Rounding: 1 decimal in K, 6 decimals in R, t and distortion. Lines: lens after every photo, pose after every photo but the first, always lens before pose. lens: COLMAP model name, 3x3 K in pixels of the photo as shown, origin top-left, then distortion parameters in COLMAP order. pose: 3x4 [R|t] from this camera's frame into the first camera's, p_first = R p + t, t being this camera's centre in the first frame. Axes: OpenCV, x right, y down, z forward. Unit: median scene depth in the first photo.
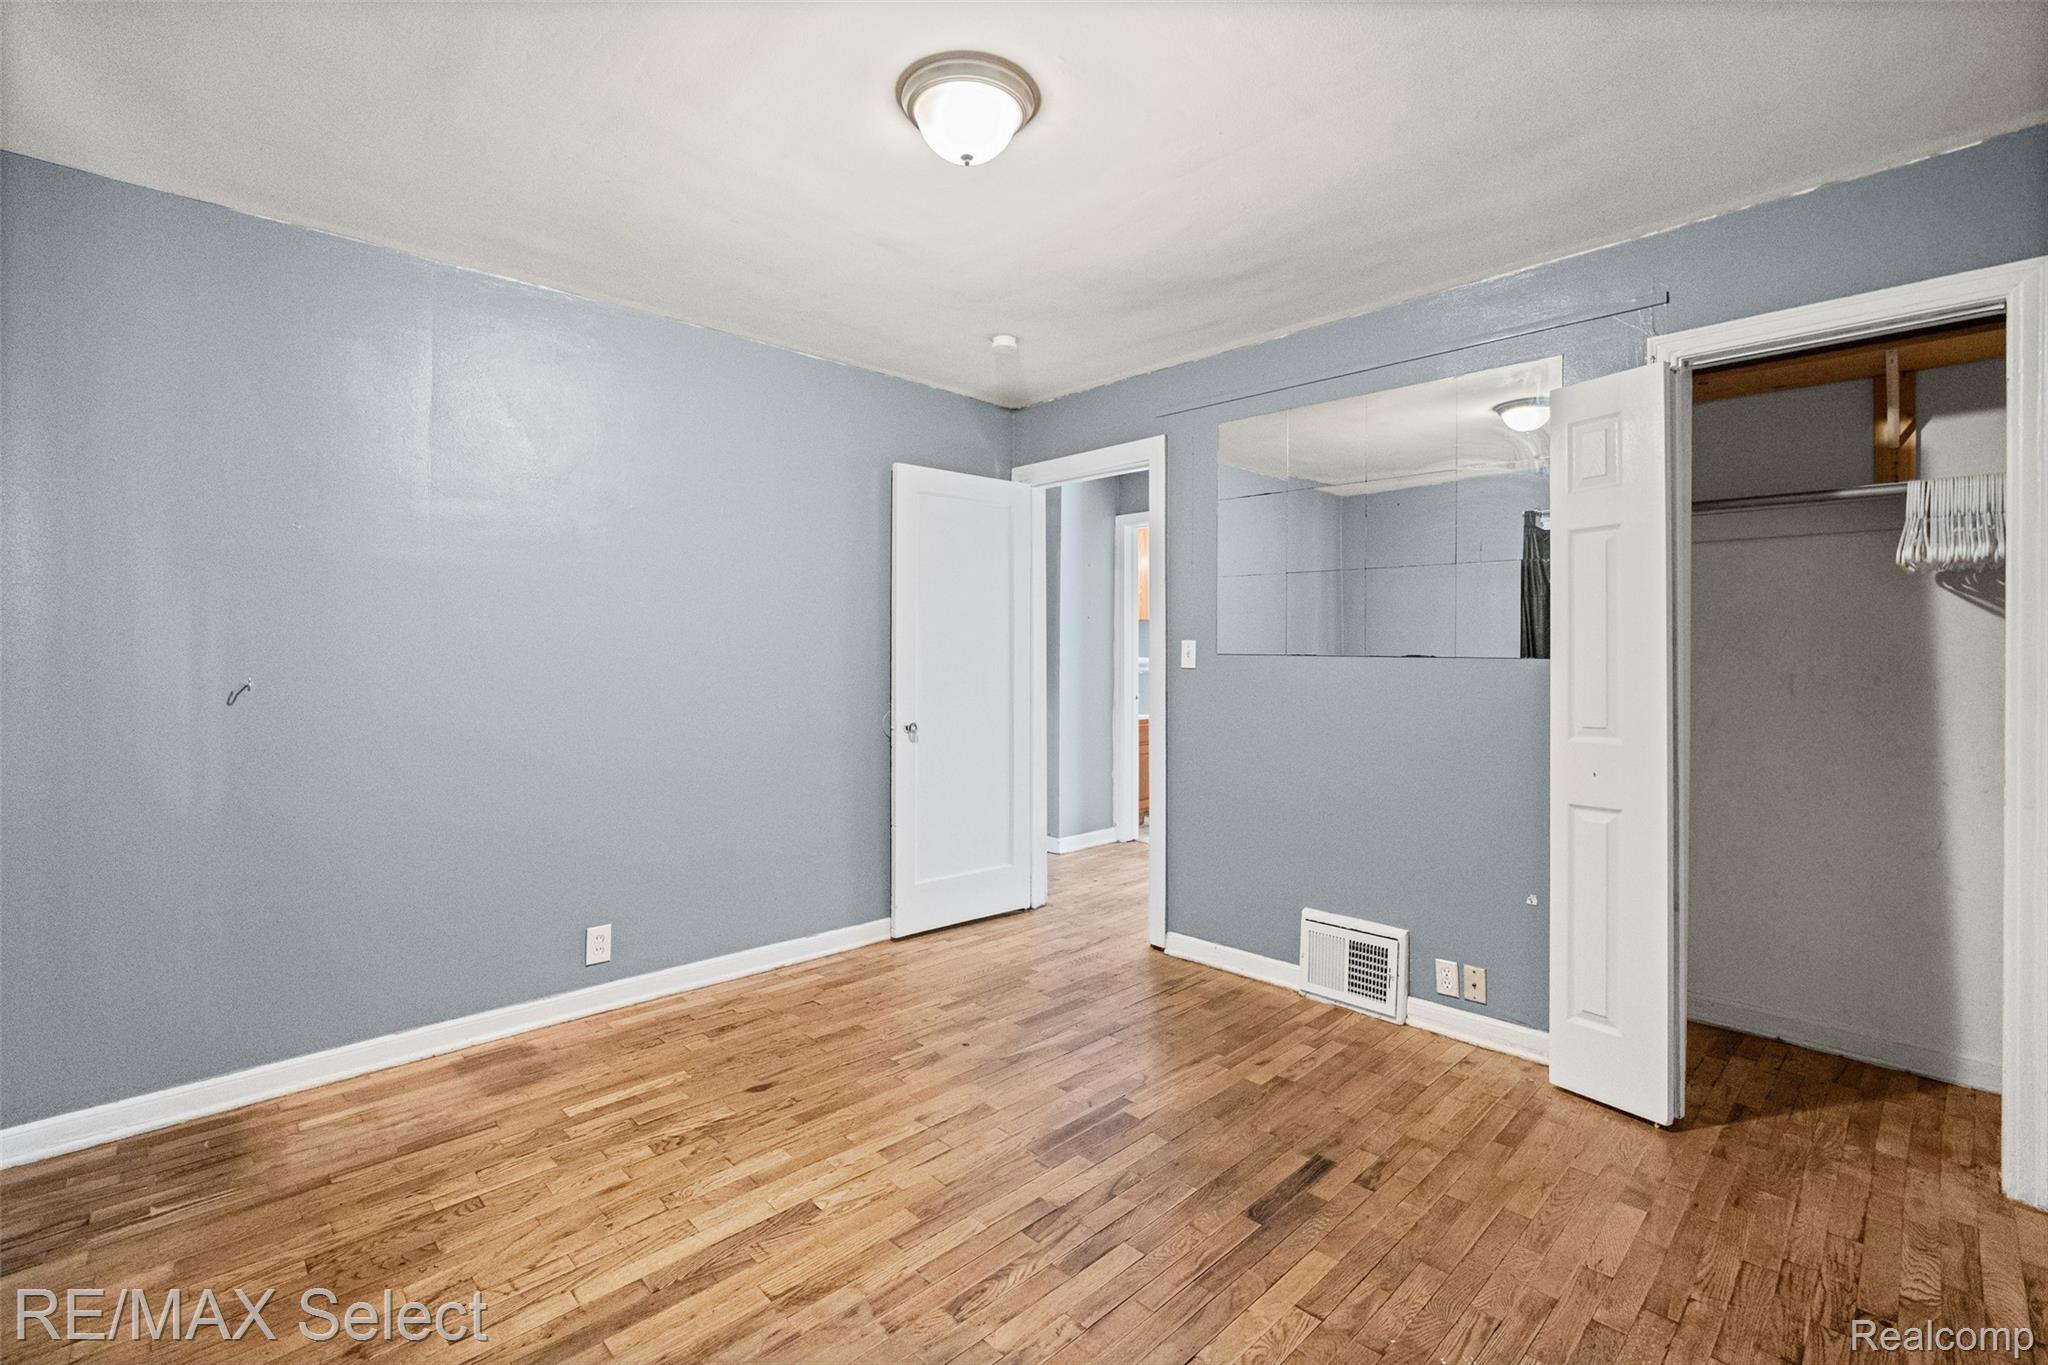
lens RADIAL K [[923.0, 0, 1021.7], [0, 923.0, 666.0], [0, 0, 1]] dist [-0.002392, -0.000265]
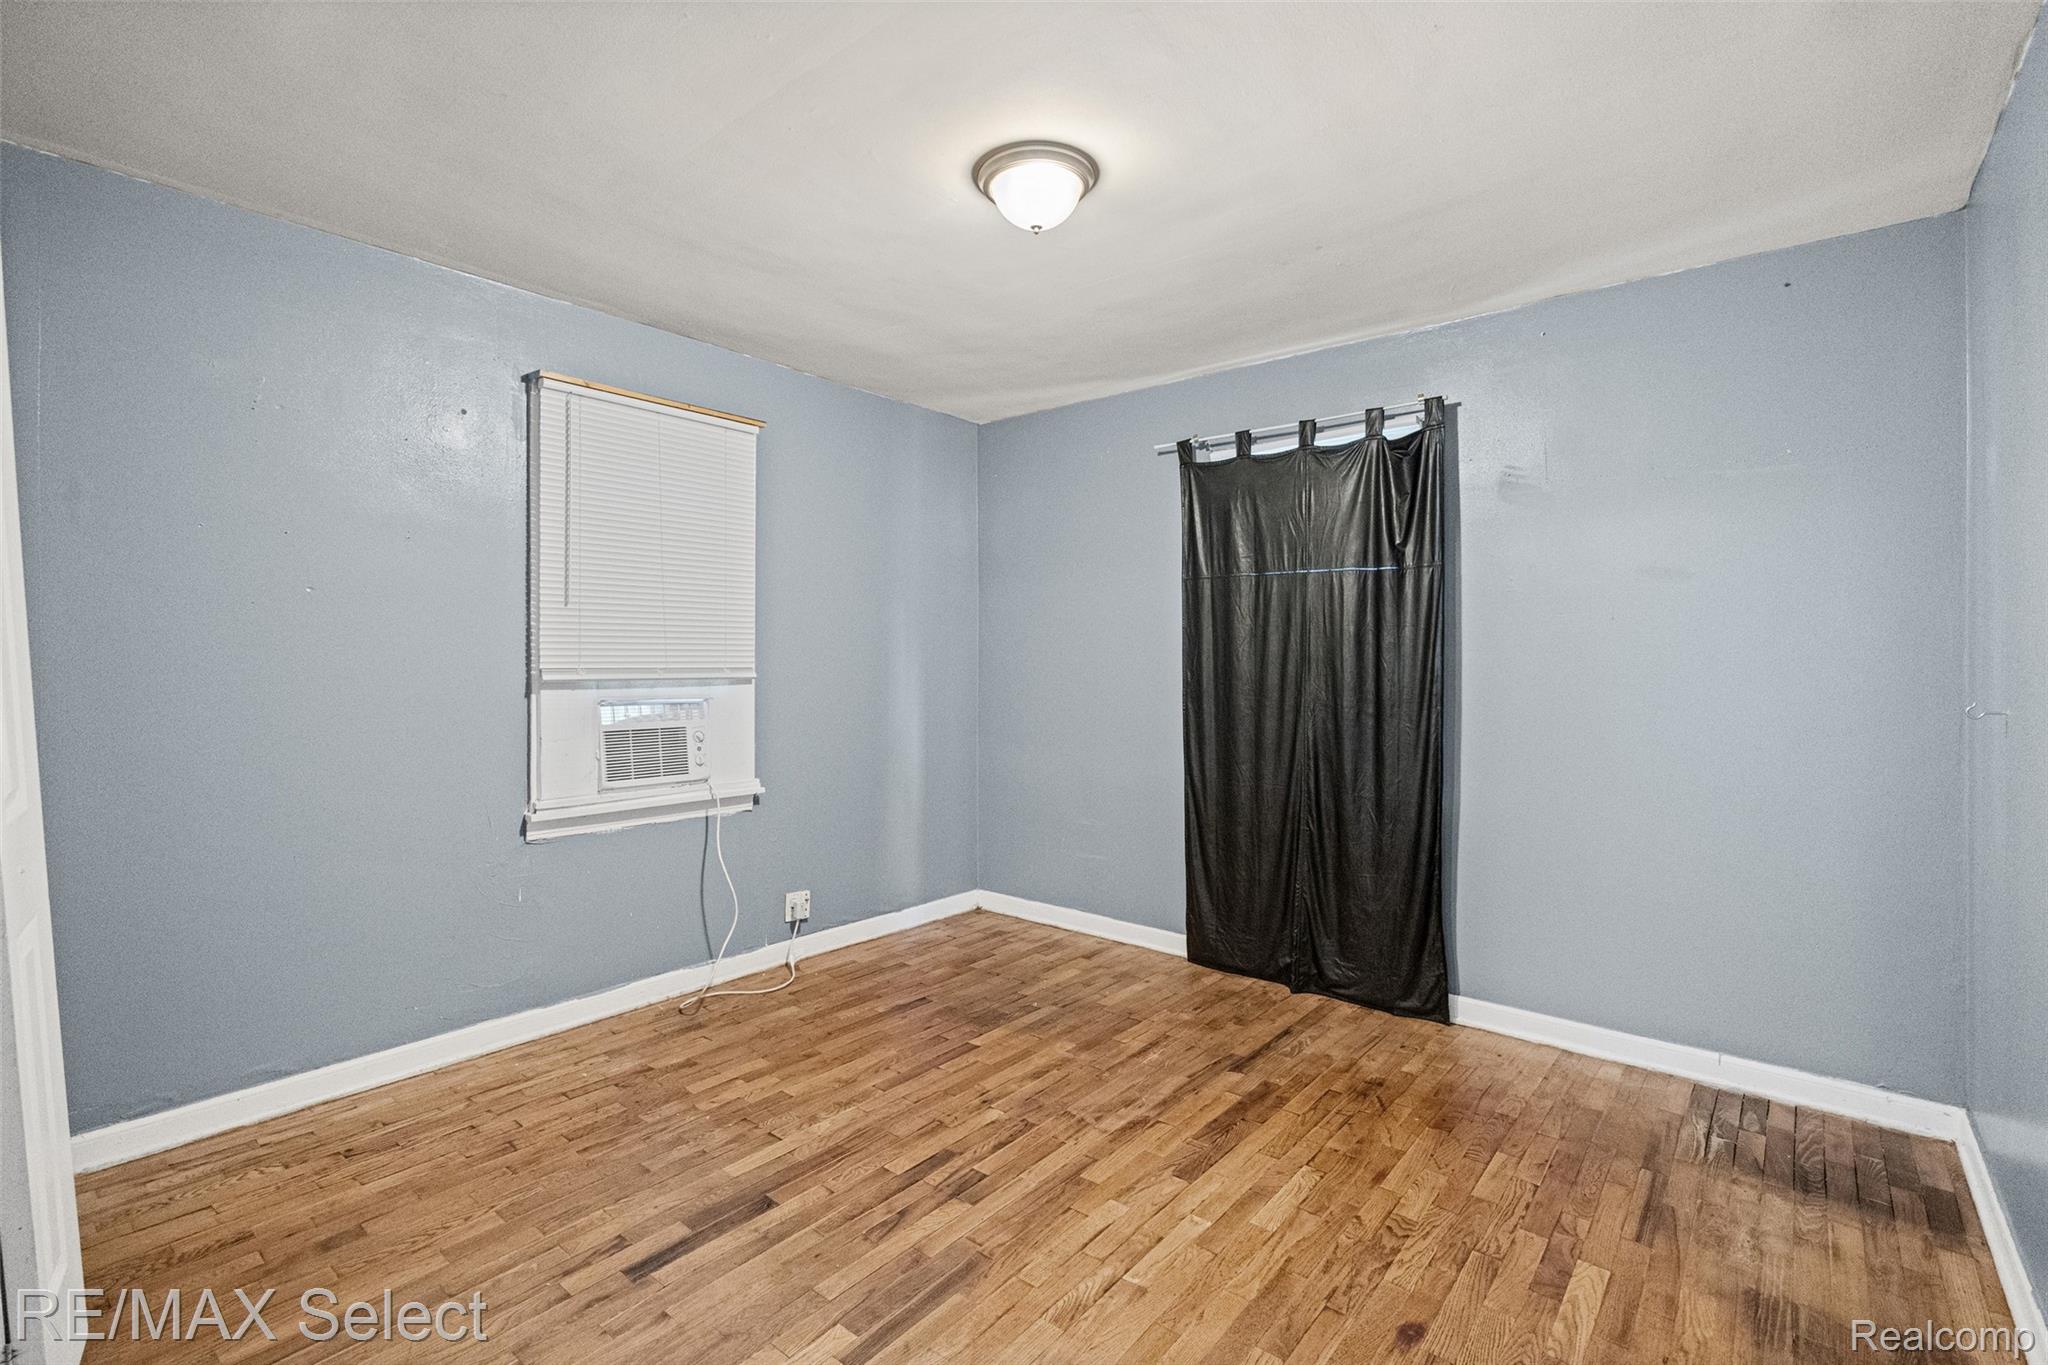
lens RADIAL K [[923.0, 0, 1021.7], [0, 923.0, 666.0], [0, 0, 1]] dist [-0.002392, -0.000265]
pose [[-0.994206, -0.006158, -0.107315, 0.076306], [-0.008304, 0.999774, 0.019562, -0.030934], [0.107171, 0.020340, -0.994033, 1.915367]]
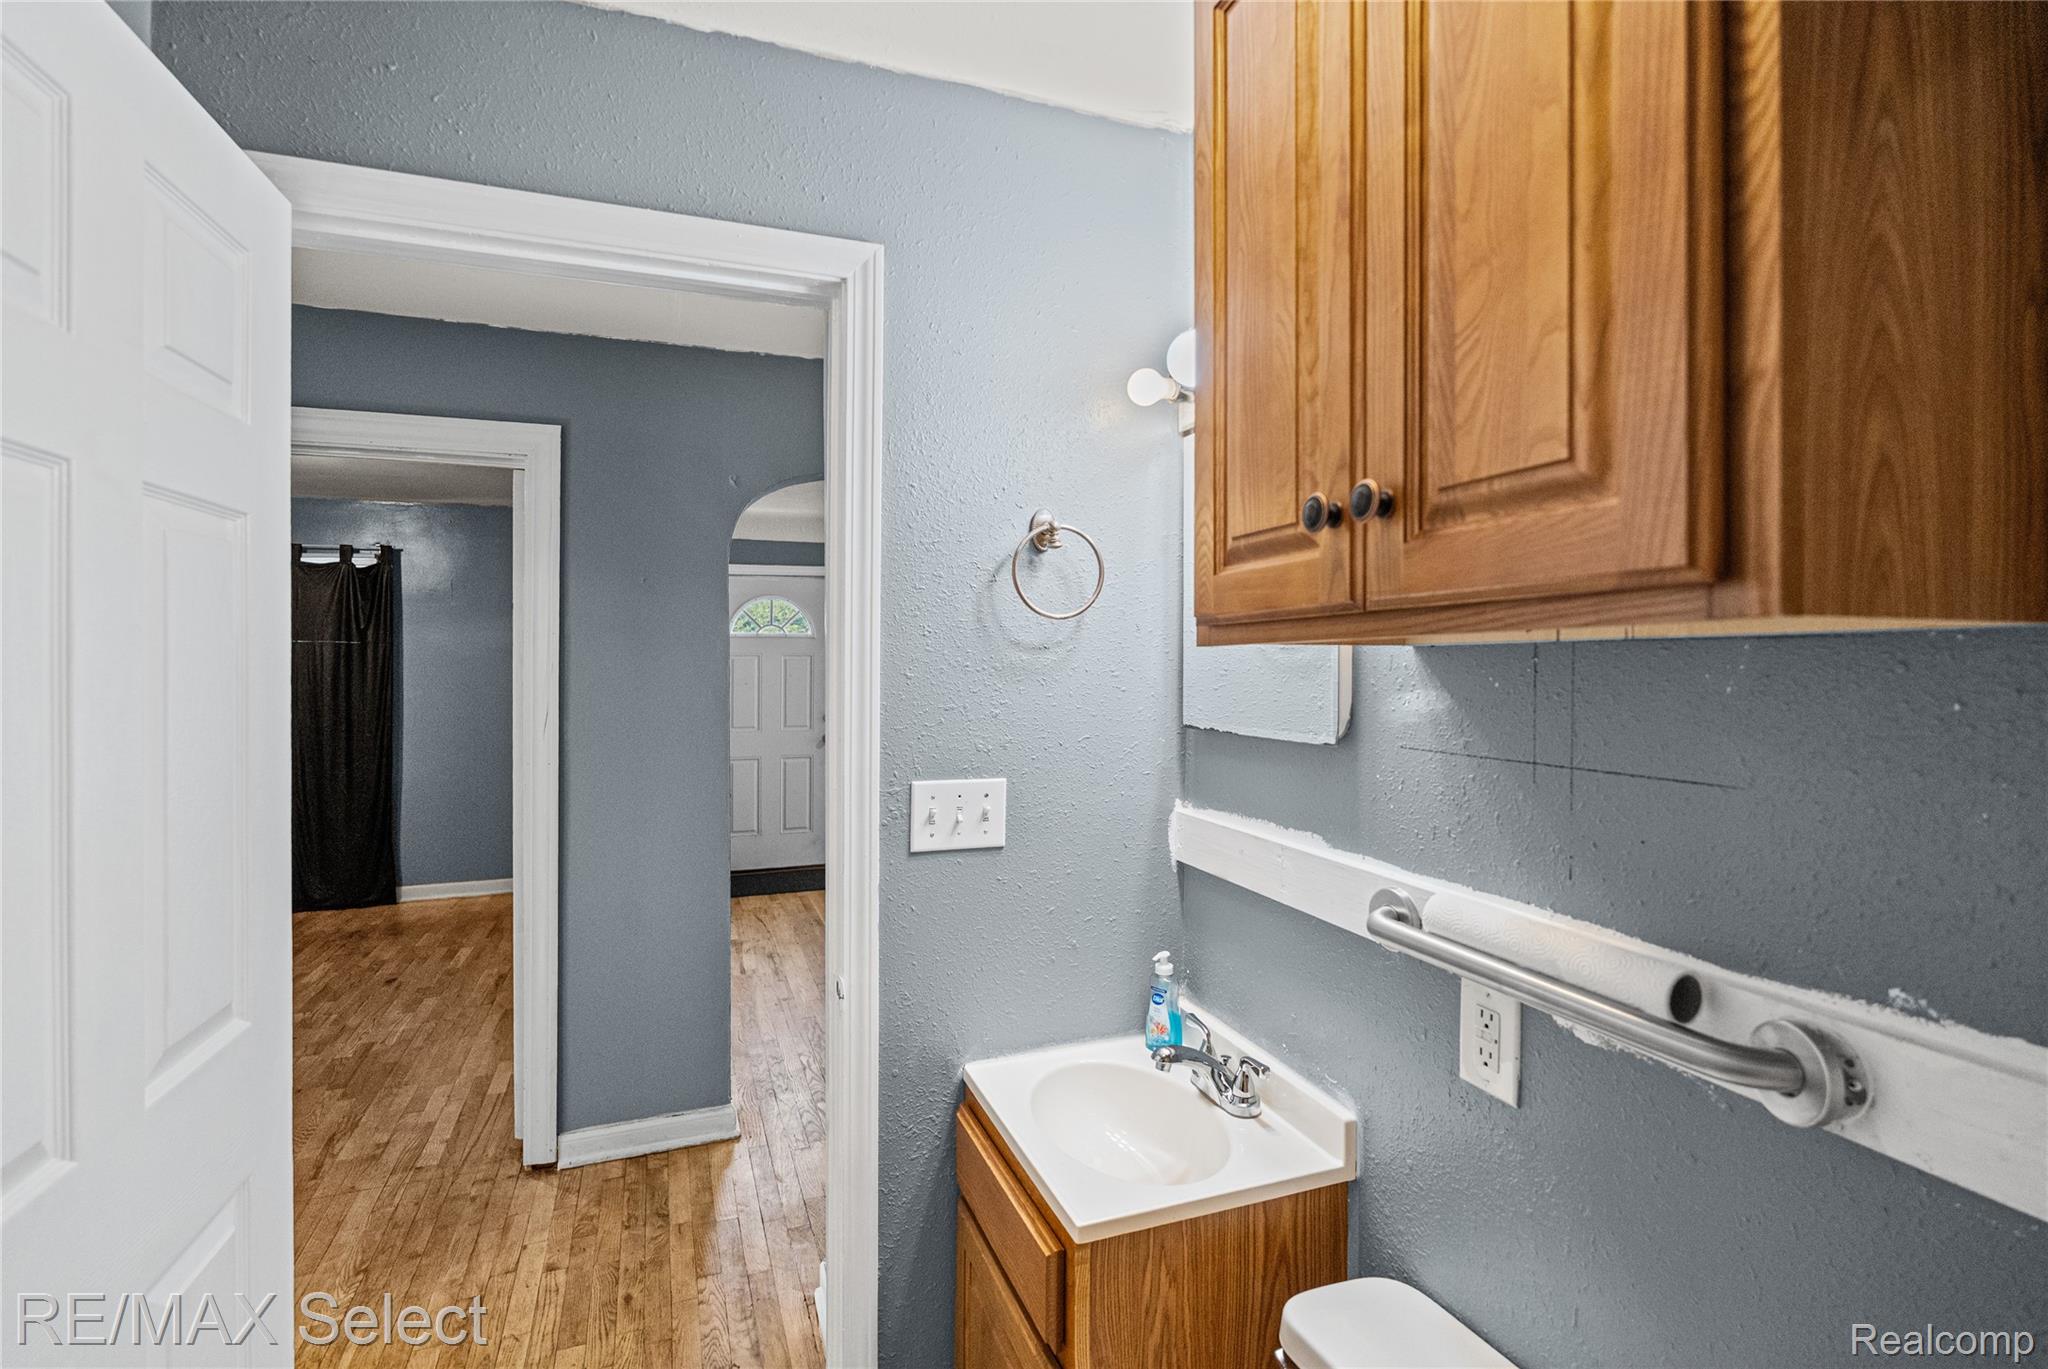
lens RADIAL K [[923.0, 0, 1021.7], [0, 923.0, 668.0], [0, 0, 1]] dist [-0.002392, -0.000265]
pose [[-0.396716, -0.005478, -0.917925, 0.910494], [-0.020670, 0.999782, 0.002967, -0.141997], [0.917709, 0.020150, -0.396742, 3.149726]]
